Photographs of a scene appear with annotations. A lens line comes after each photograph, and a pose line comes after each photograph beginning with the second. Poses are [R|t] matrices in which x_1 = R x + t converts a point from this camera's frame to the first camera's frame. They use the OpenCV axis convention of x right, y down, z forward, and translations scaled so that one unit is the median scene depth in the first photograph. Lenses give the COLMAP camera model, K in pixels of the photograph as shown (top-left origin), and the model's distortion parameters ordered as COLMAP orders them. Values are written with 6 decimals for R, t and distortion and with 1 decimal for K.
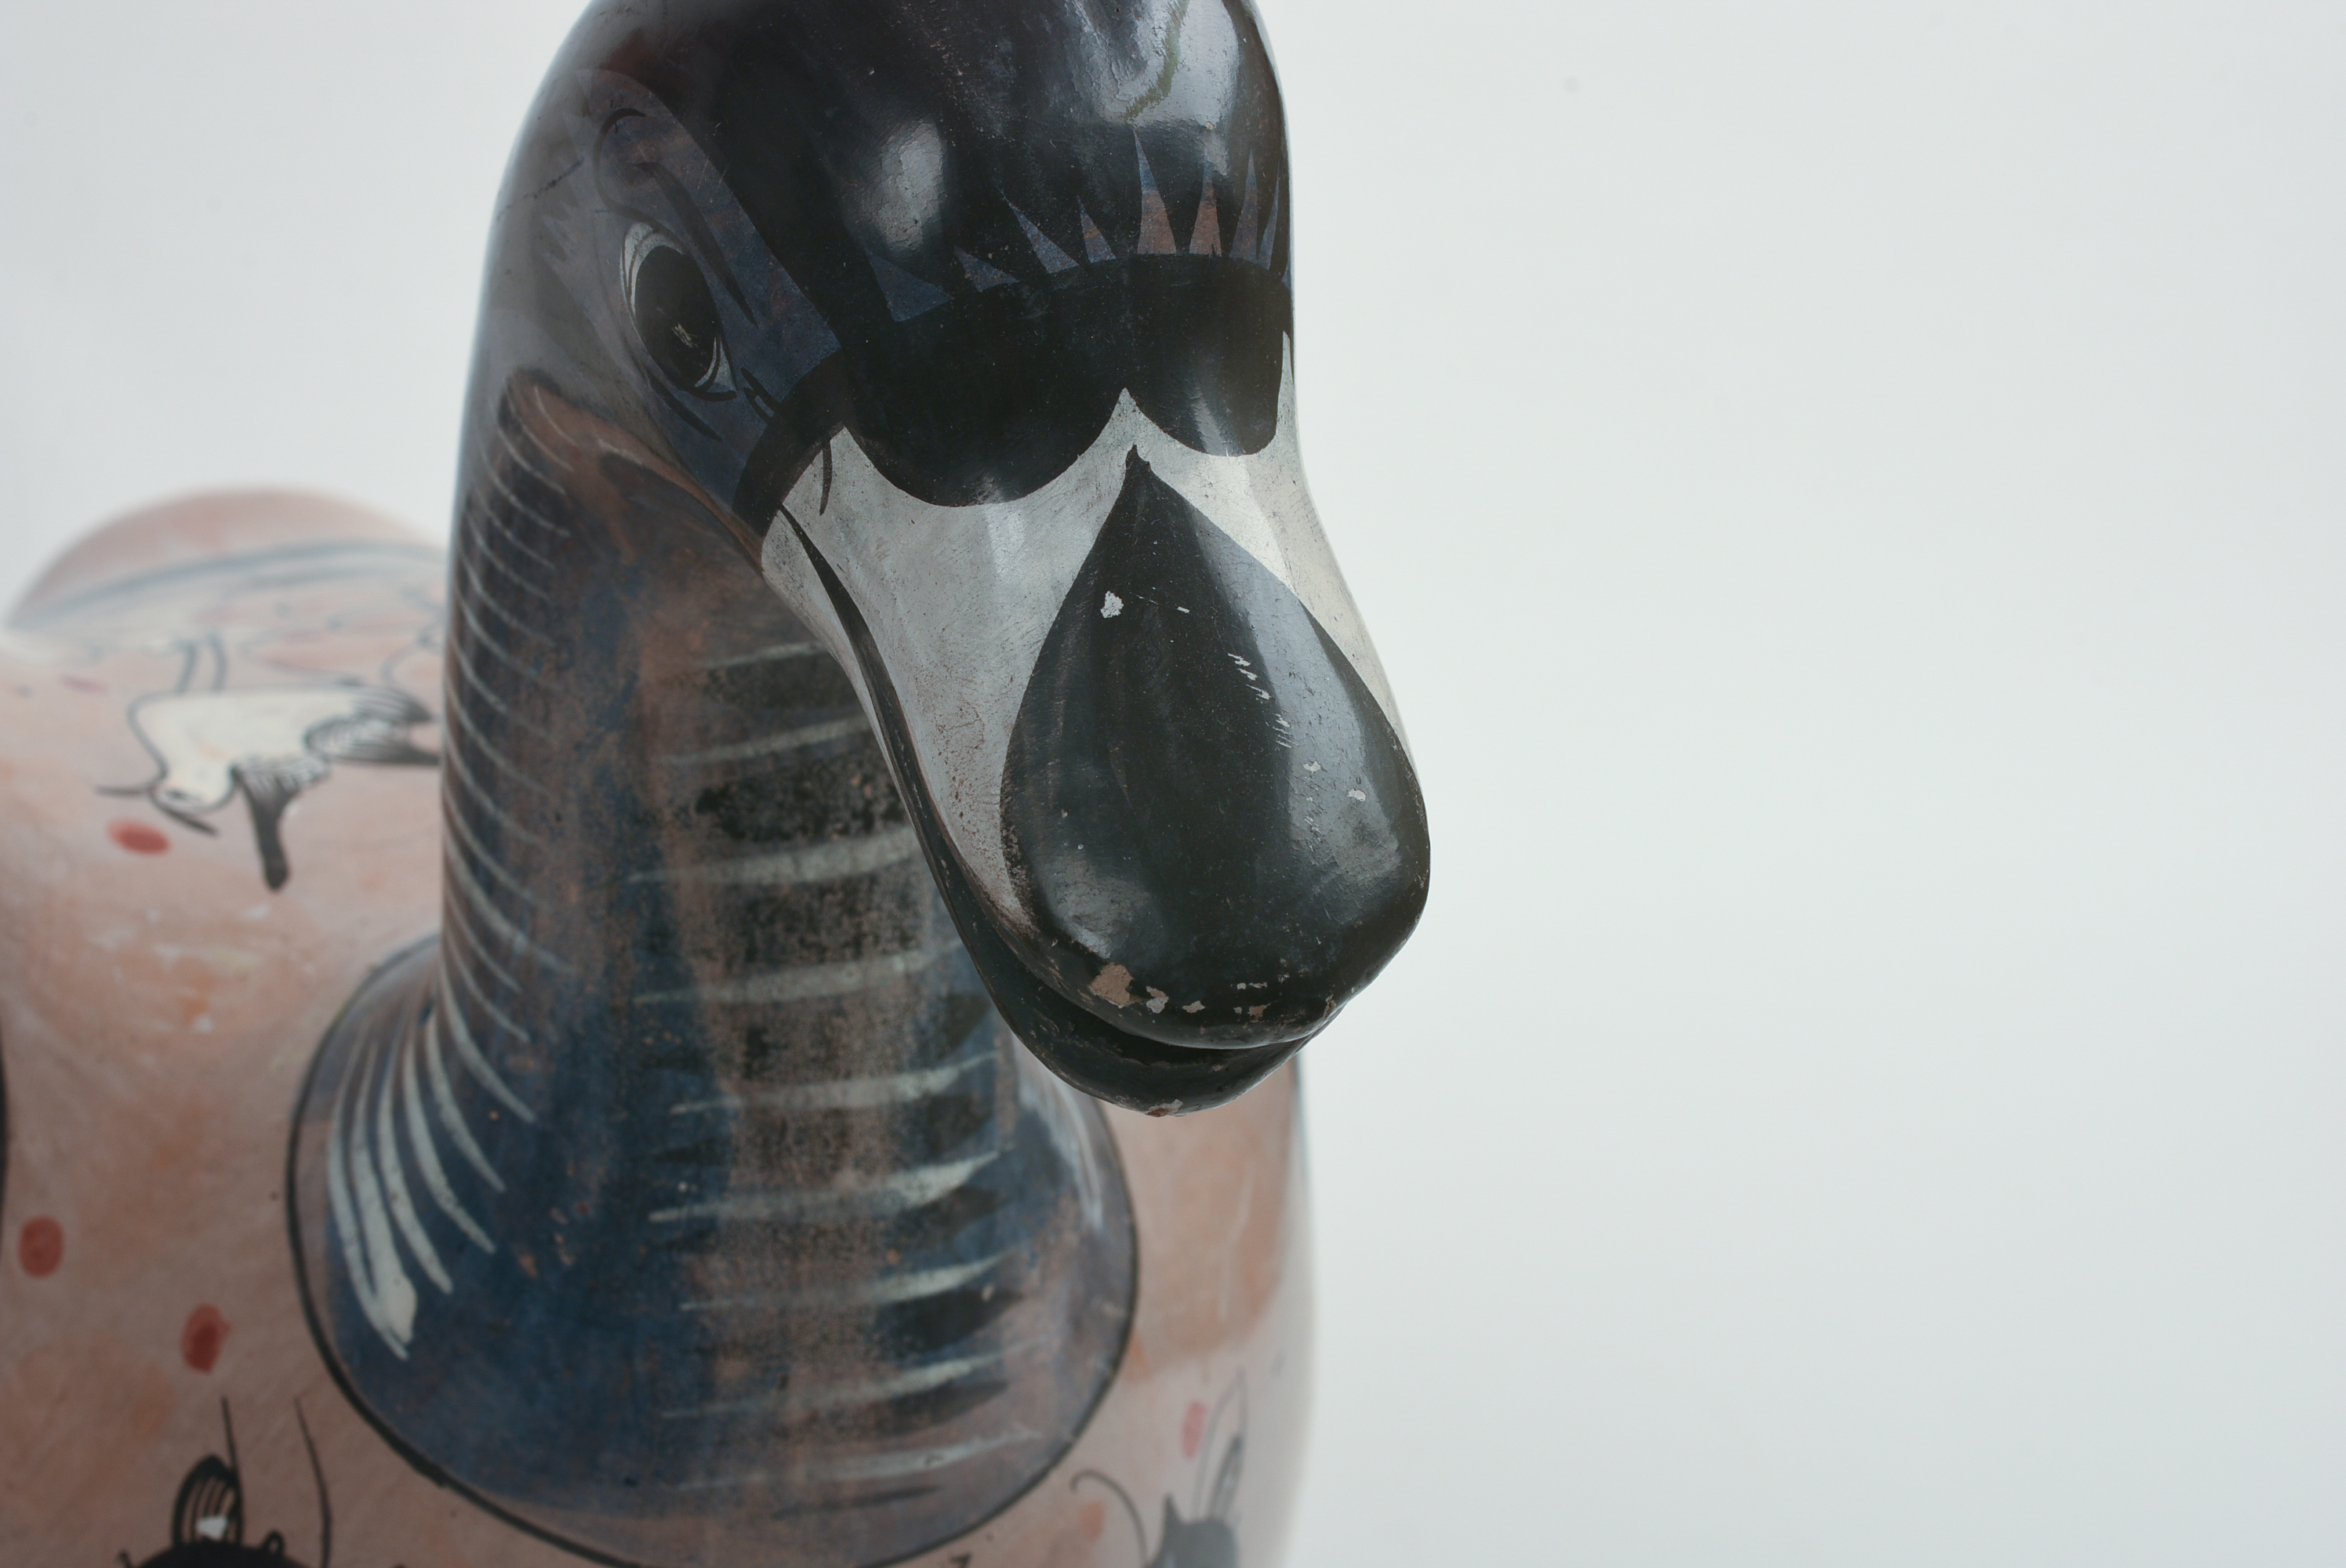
lens RADIAL K [[5250.7, 0, 1173.0], [0, 5250.7, 784.0], [0, 0, 1]] dist [-0.002057, -0.054272]
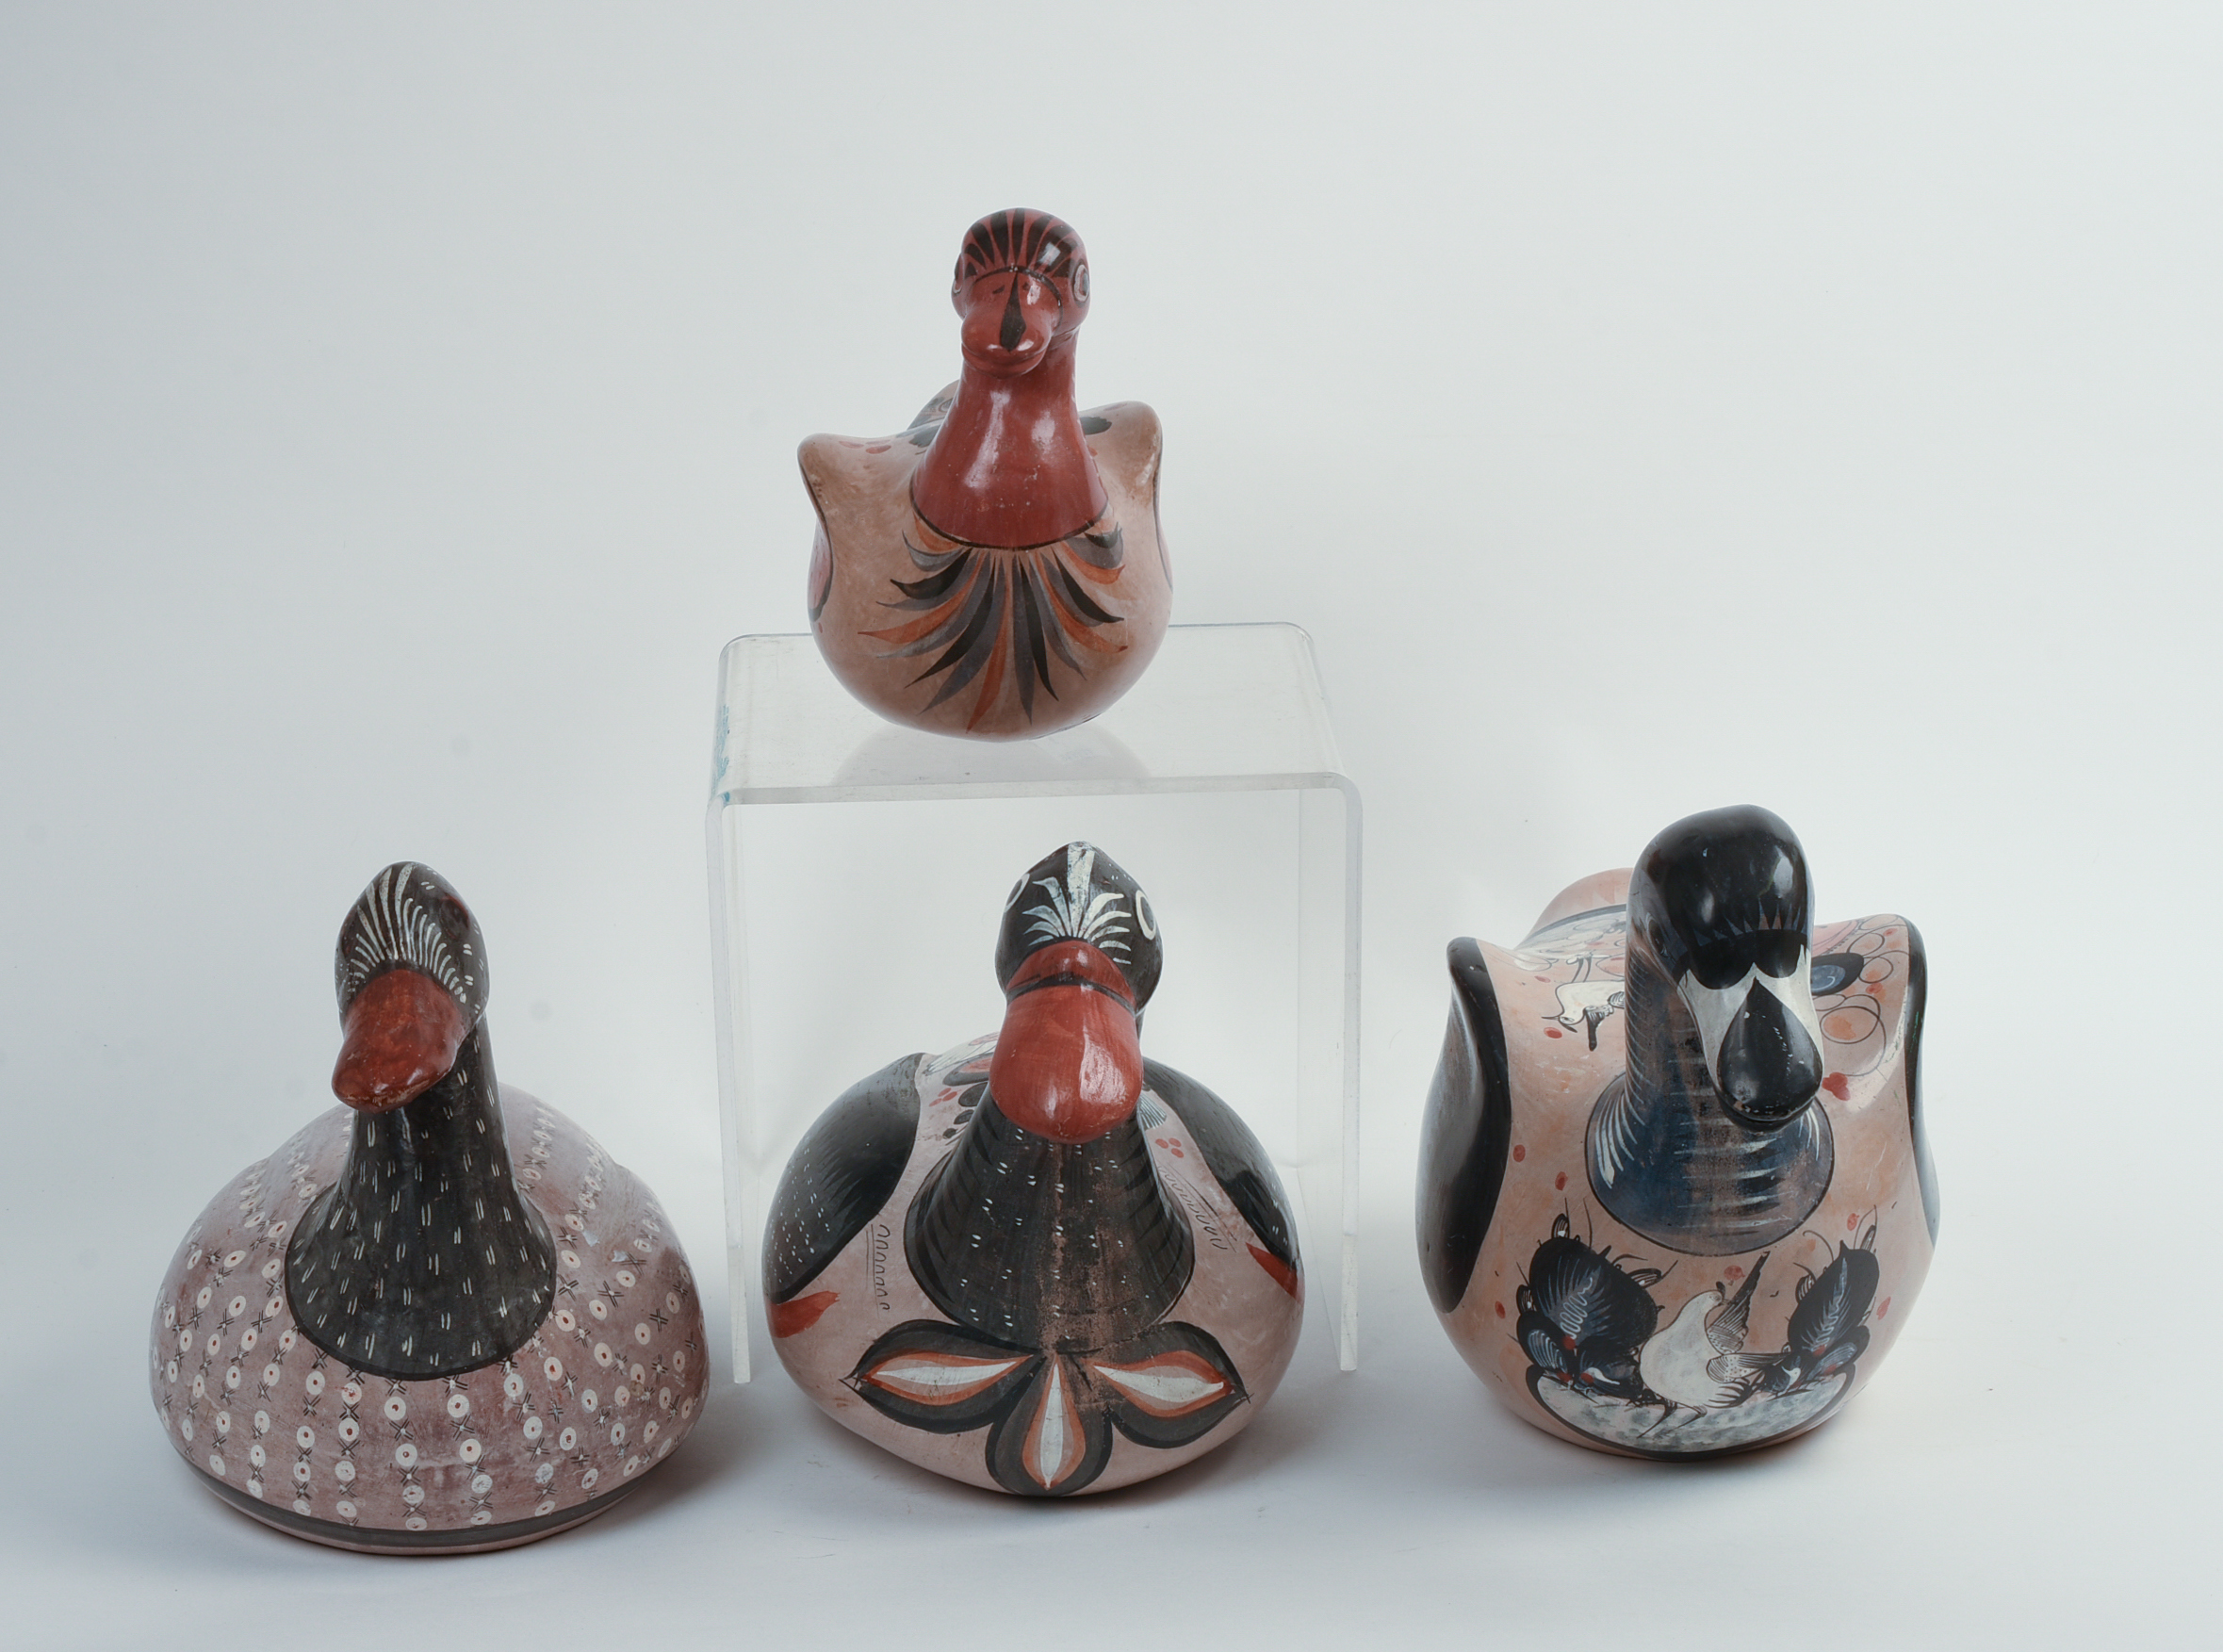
lens RADIAL K [[5776.6, 0, 1111.5], [0, 5776.6, 826.0], [0, 0, 1]] dist [0.111136, 0.250838]
pose [[0.945975, 0.022496, -0.323458, 0.821604], [-0.011864, 0.999324, 0.034804, -0.278808], [0.324022, -0.029086, 0.945602, -2.913362]]
